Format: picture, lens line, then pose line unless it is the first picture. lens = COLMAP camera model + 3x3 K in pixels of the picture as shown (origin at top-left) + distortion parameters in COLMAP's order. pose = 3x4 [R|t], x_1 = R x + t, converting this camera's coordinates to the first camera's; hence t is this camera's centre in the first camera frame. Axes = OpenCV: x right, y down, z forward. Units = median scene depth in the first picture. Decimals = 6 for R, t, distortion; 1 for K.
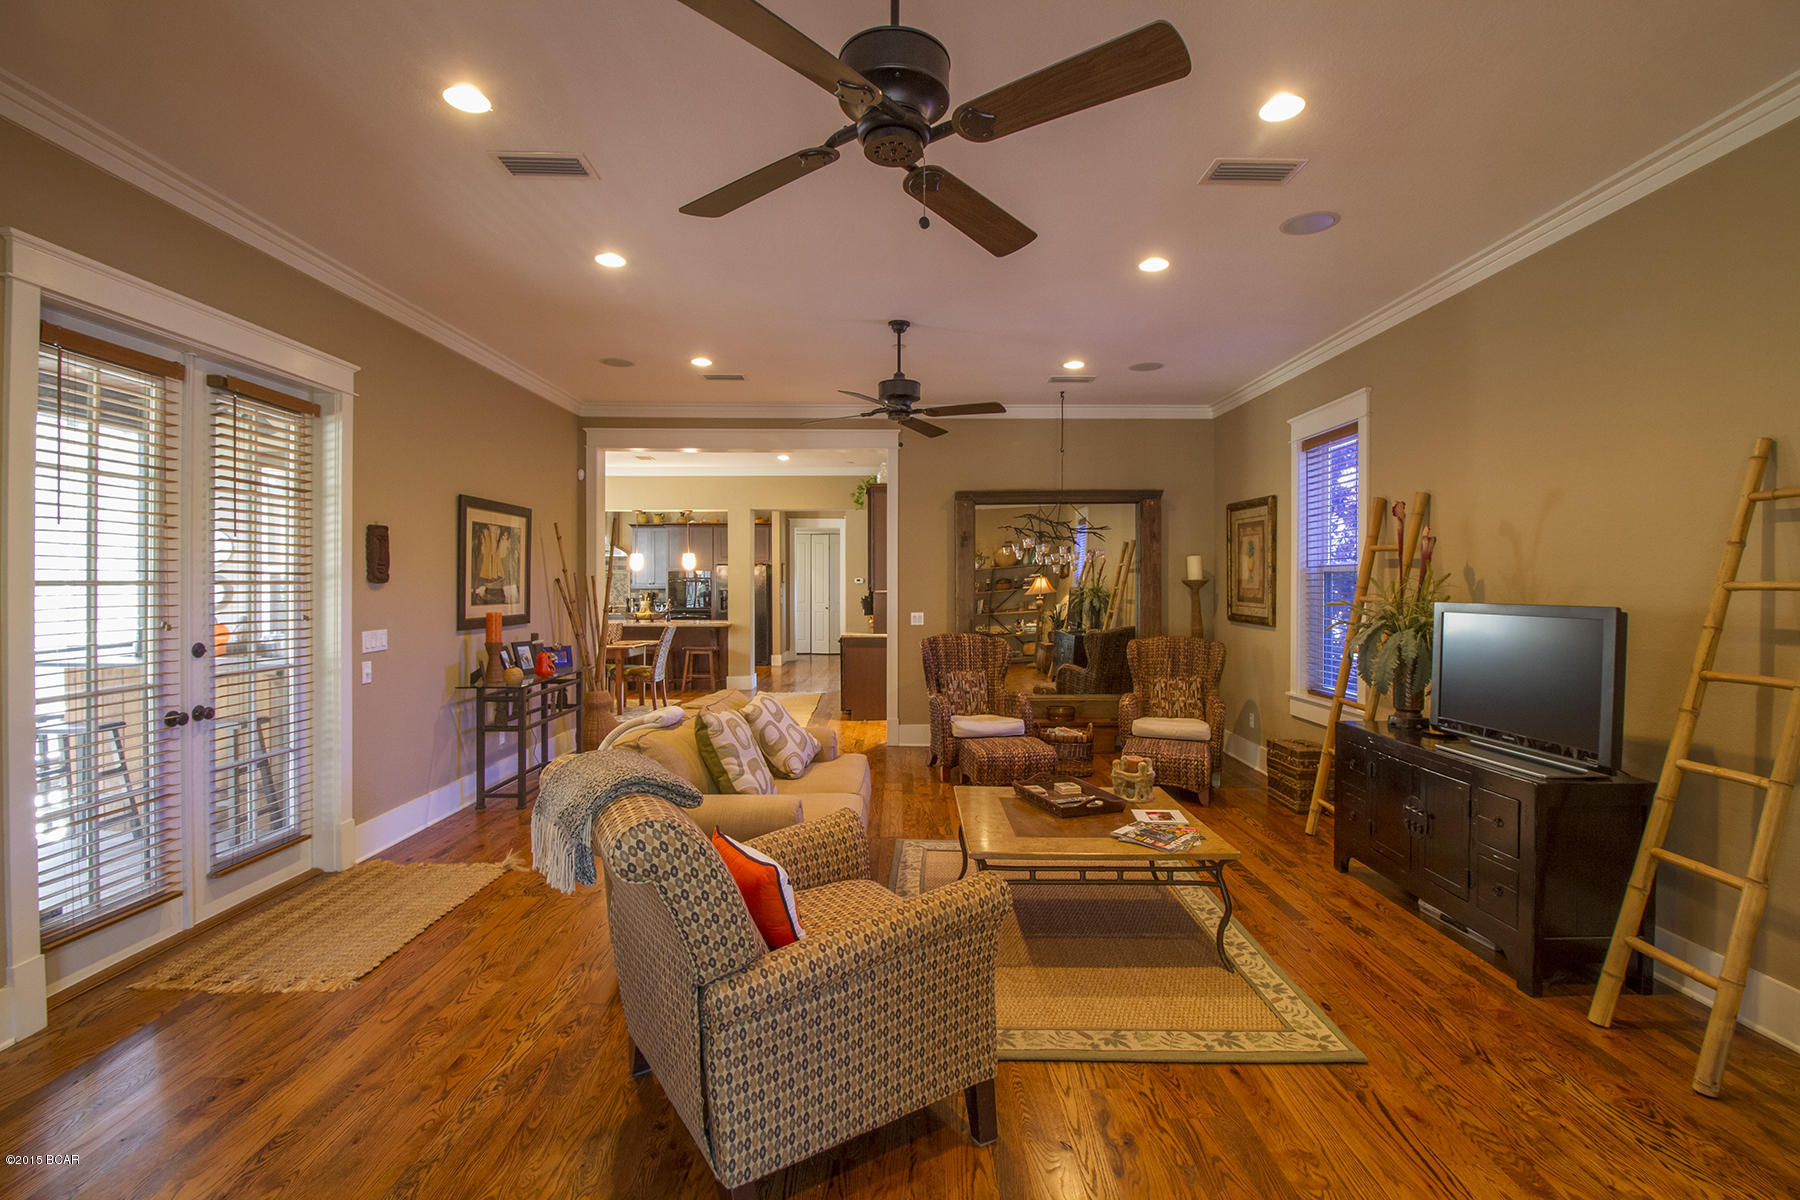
lens RADIAL K [[838.7, 0, 905.4], [0, 838.7, 585.1], [0, 0, 1]] dist [-0.004737, -0.010889]
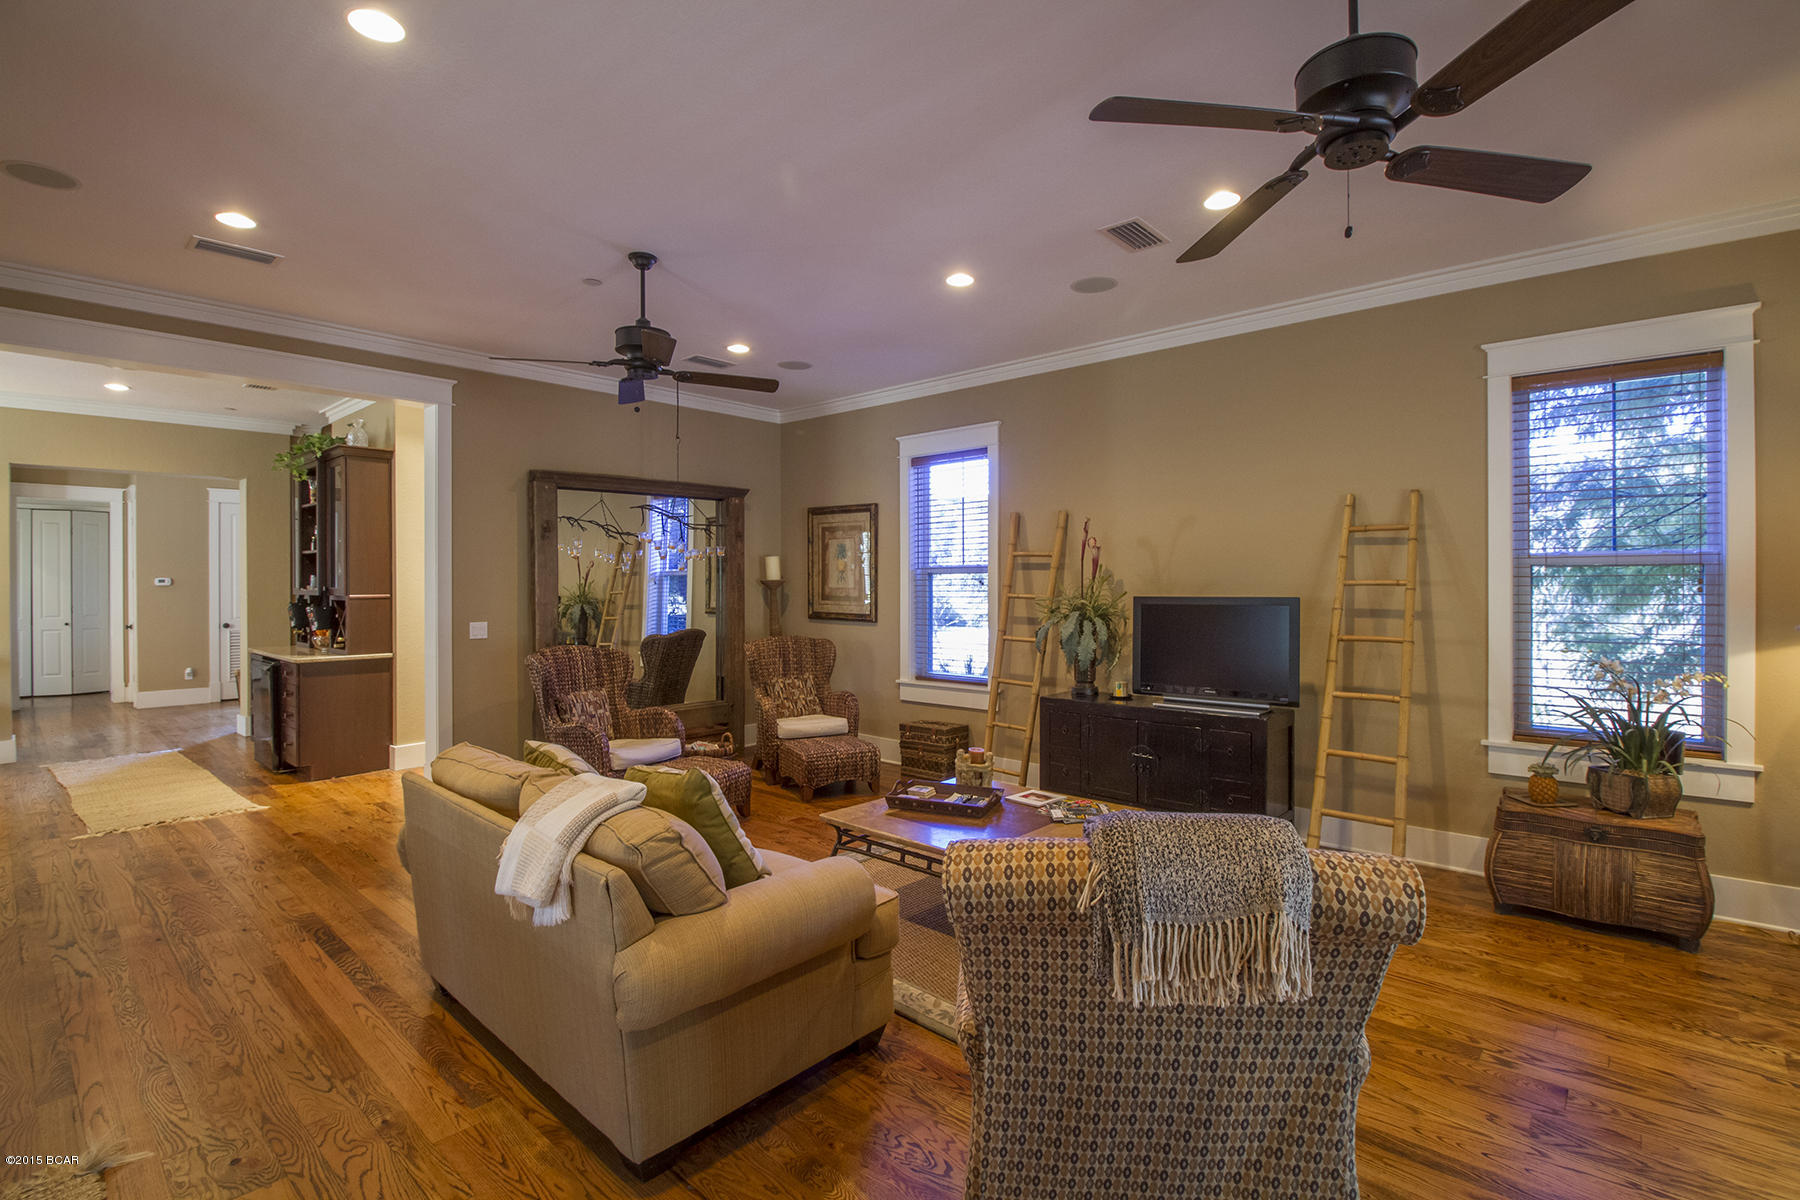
lens RADIAL K [[838.7, 0, 905.4], [0, 838.7, 585.1], [0, 0, 1]] dist [-0.004737, -0.010889]
pose [[0.663167, -0.004453, 0.748459, -0.365967], [0.004597, 0.999988, 0.001876, -0.001295], [-0.748458, 0.002196, 0.663179, 0.240708]]
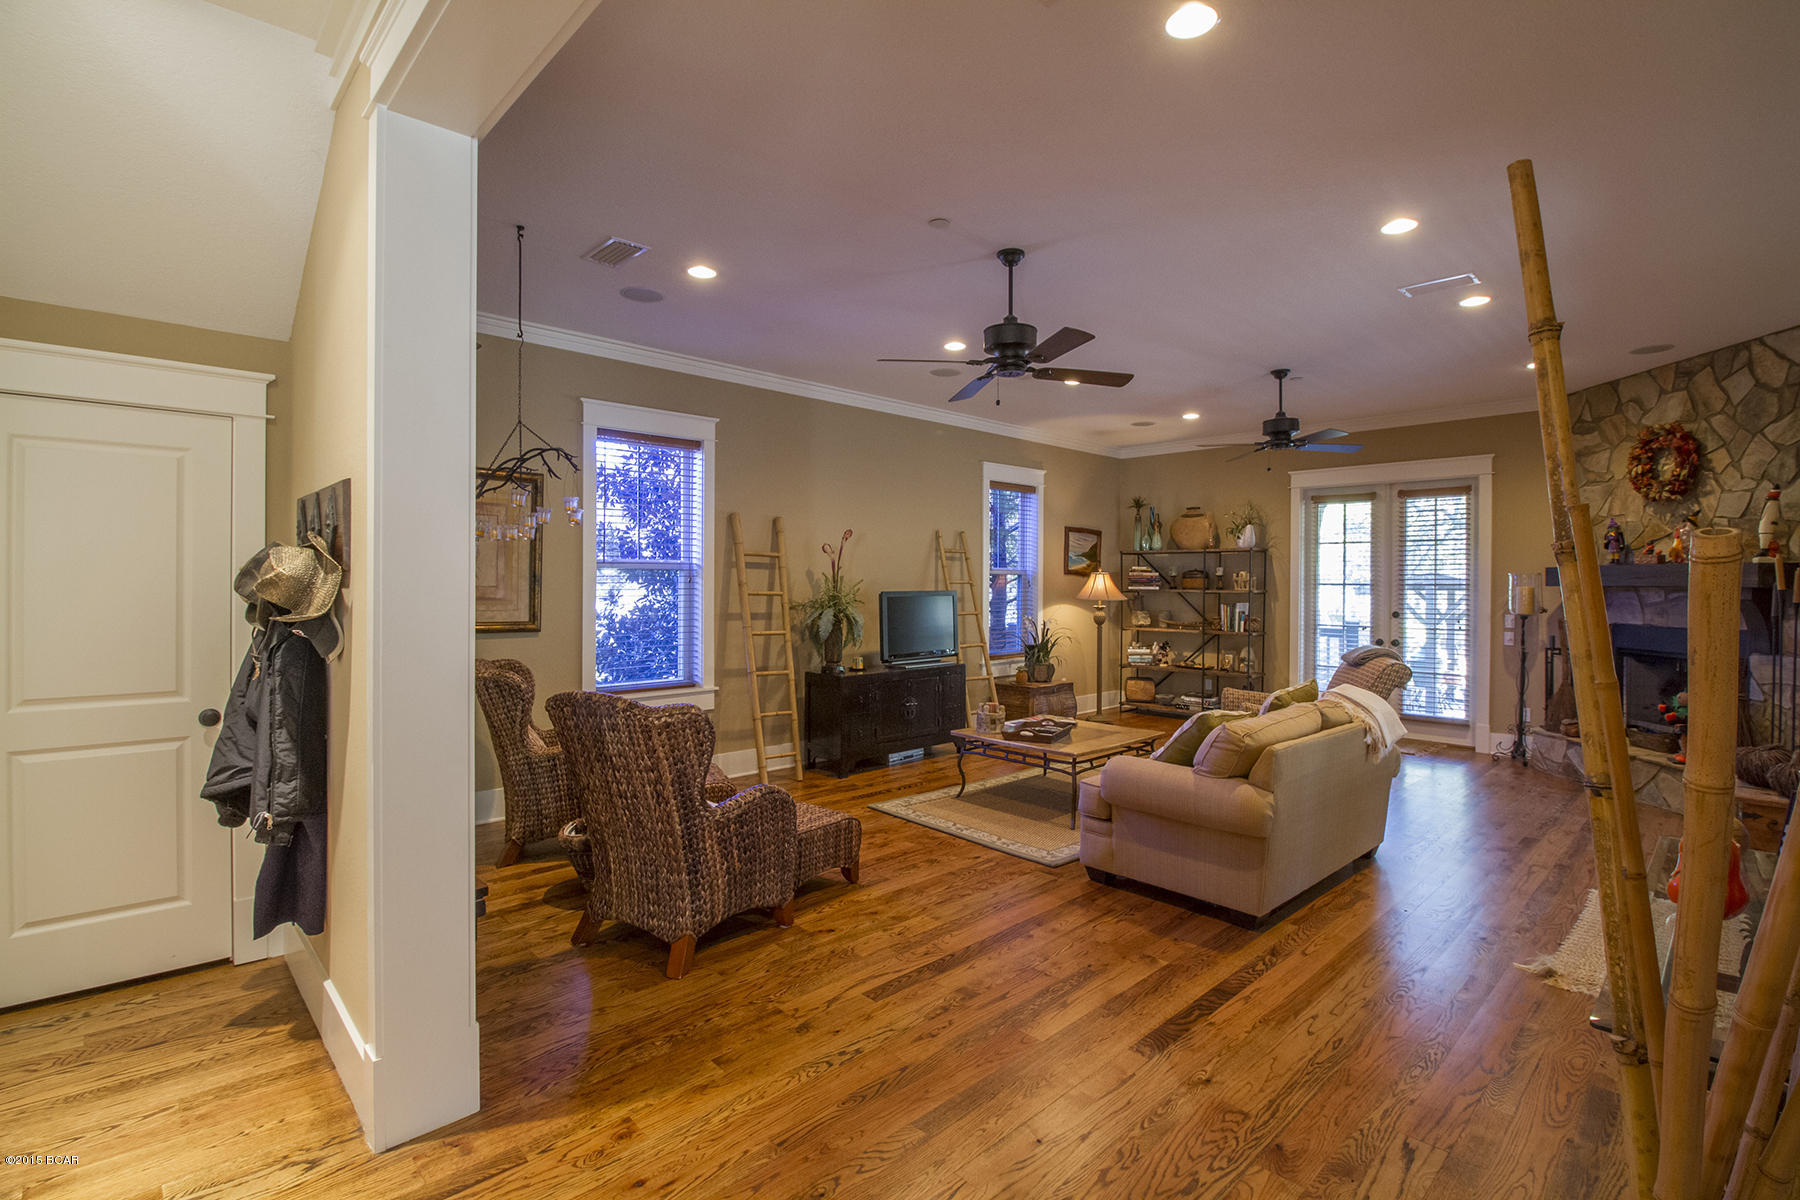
lens RADIAL K [[835.1, 0, 917.4], [0, 835.1, 586.9], [0, 0, 1]] dist [-0.005668, -0.009044]
pose [[-0.701397, -0.014409, 0.712626, -0.425747], [-0.007260, 0.999888, 0.013072, -0.007428], [-0.712734, 0.003995, -0.701423, 1.349613]]
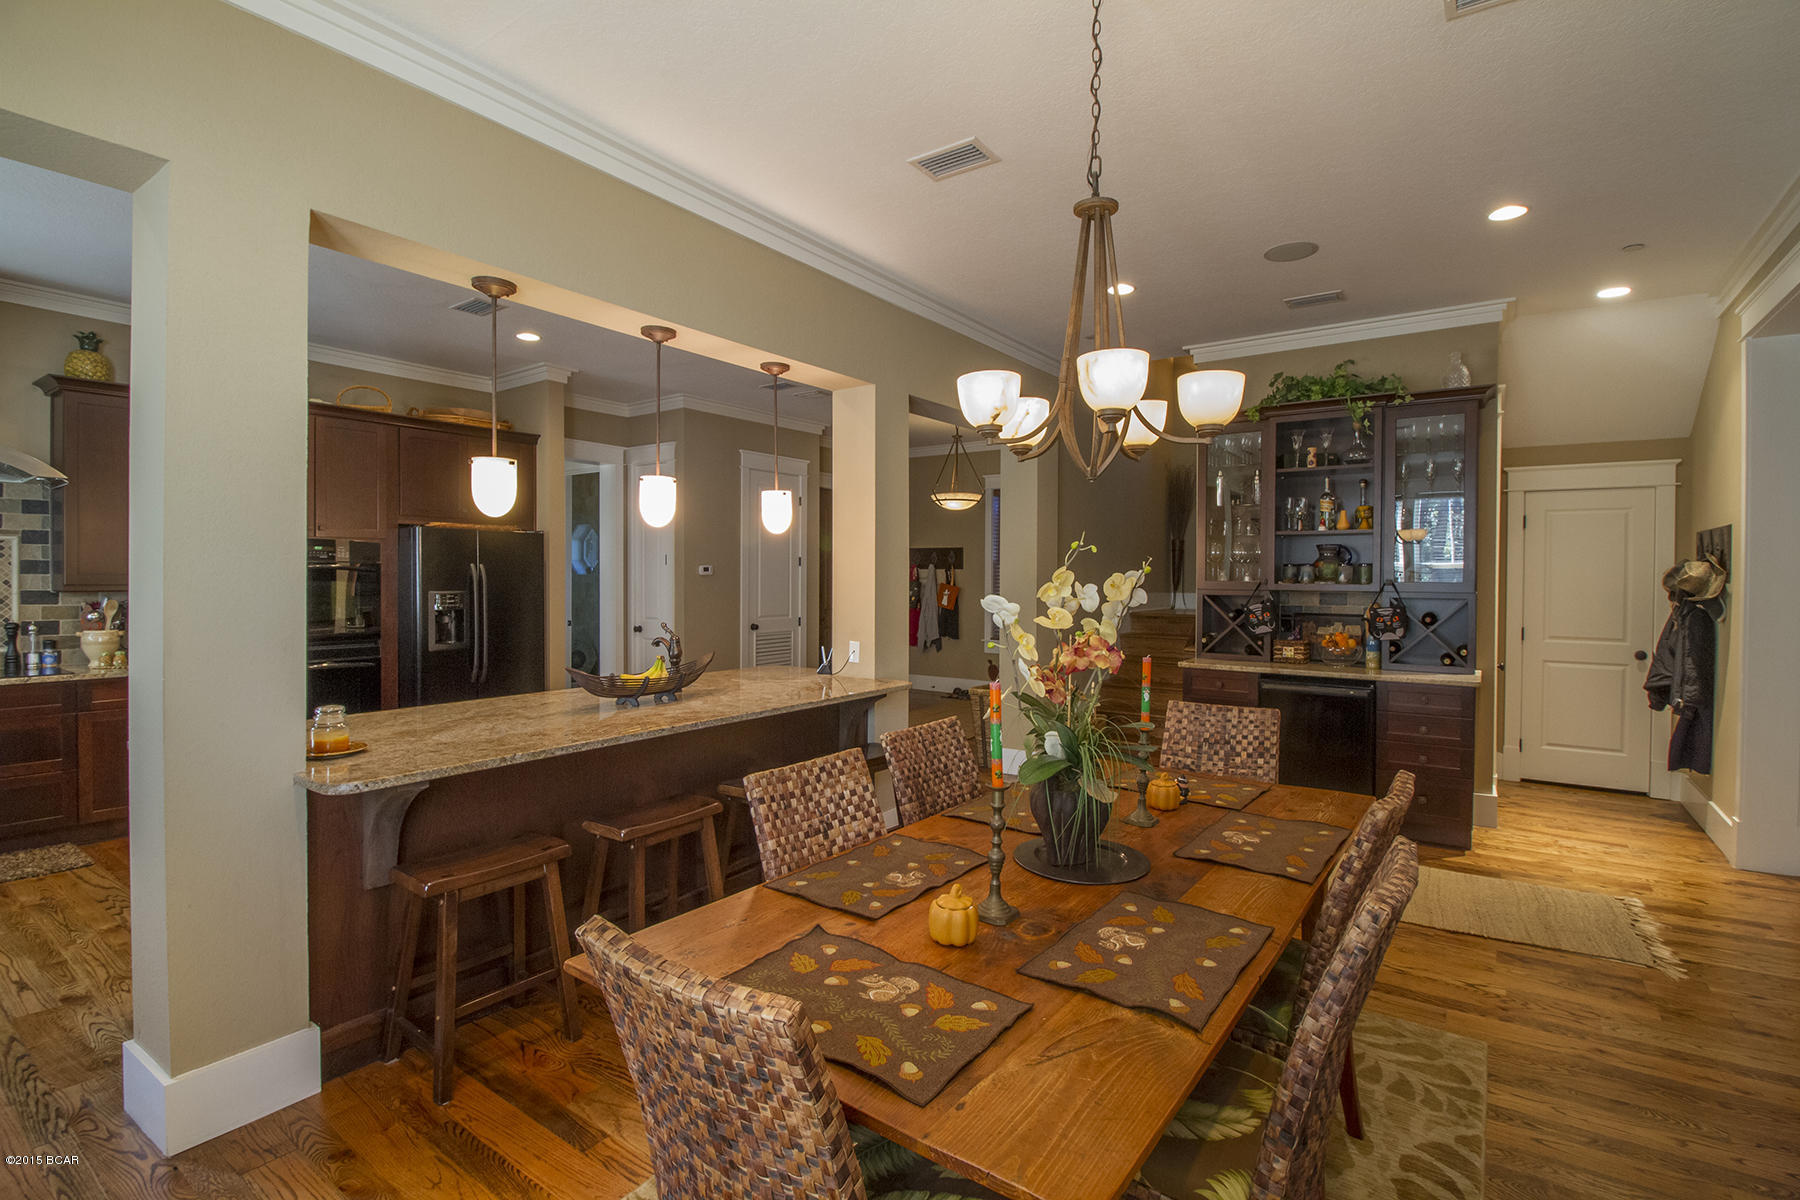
lens RADIAL K [[835.1, 0, 917.4], [0, 835.1, 586.9], [0, 0, 1]] dist [-0.005668, -0.009044]
pose [[0.566077, -0.015317, 0.824210, -0.960690], [0.003377, 0.999862, 0.016262, -0.010901], [-0.824345, -0.006422, 0.566051, 1.445157]]
